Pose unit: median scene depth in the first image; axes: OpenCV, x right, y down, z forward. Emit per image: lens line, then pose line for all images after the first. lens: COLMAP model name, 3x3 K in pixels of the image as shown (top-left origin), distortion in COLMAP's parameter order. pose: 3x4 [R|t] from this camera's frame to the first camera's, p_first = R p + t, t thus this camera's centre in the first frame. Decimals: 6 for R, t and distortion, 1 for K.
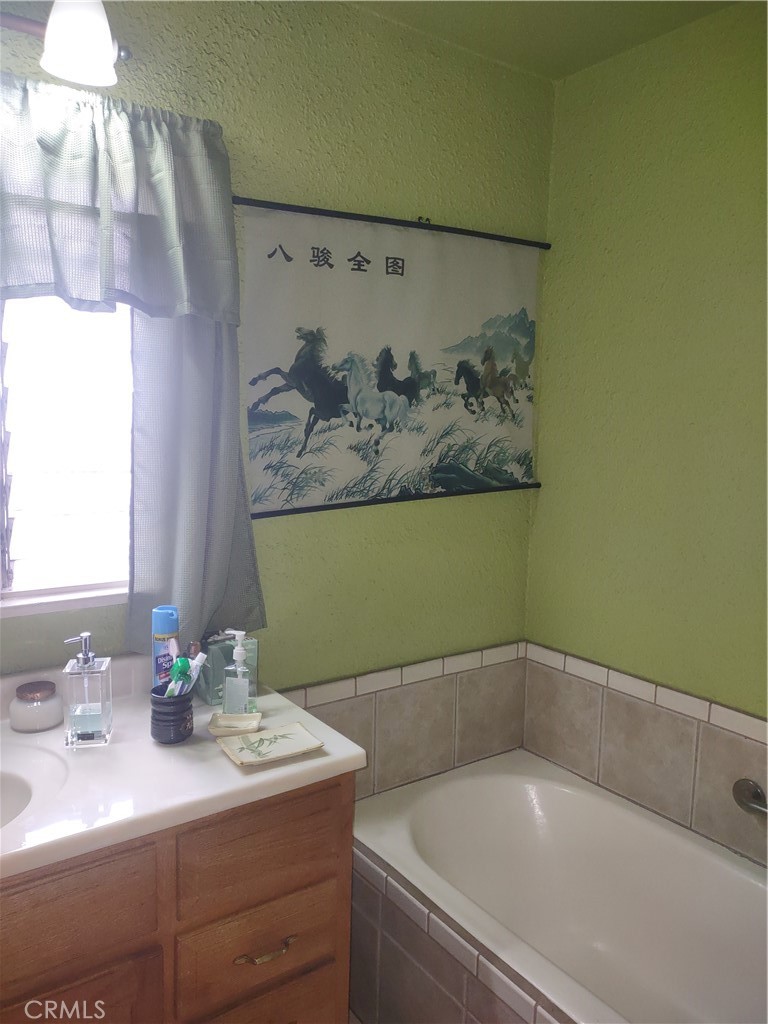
lens RADIAL K [[746.1, 0, 386.1], [0, 746.1, 516.1], [0, 0, 1]] dist [0.079274, -0.085906]
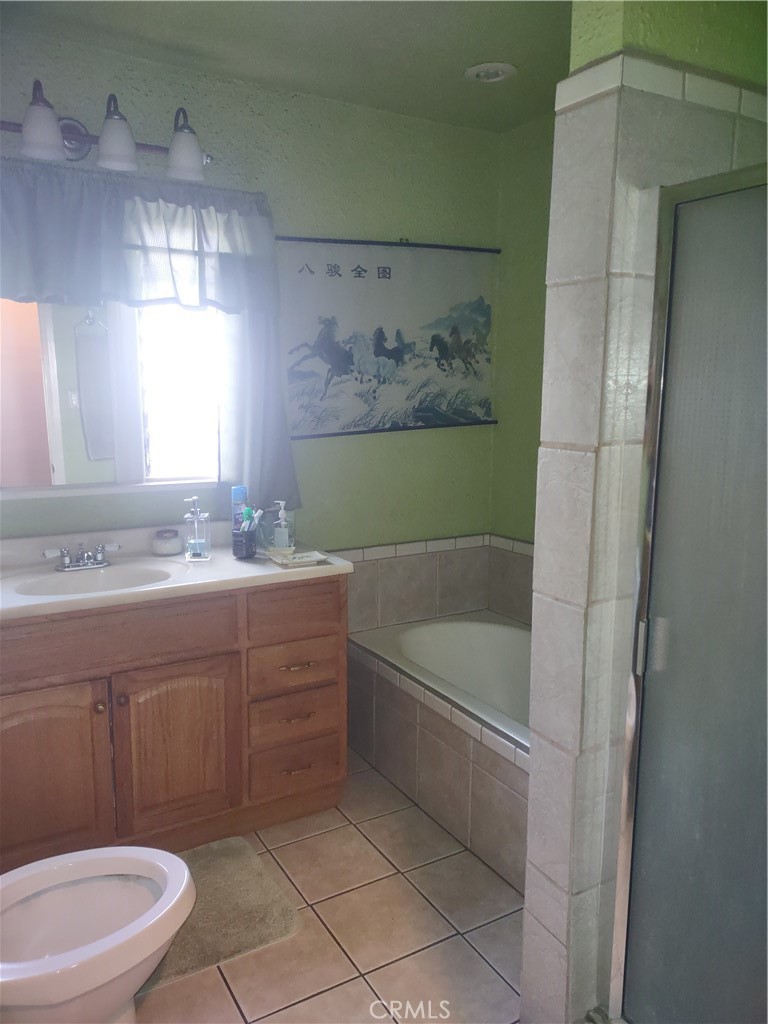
lens RADIAL K [[746.1, 0, 386.1], [0, 746.1, 516.1], [0, 0, 1]] dist [0.079274, -0.085906]
pose [[0.995694, -0.006723, -0.092460, 0.147987], [0.009595, 0.999484, 0.030654, 0.106289], [0.092207, -0.031409, 0.995244, -0.501669]]
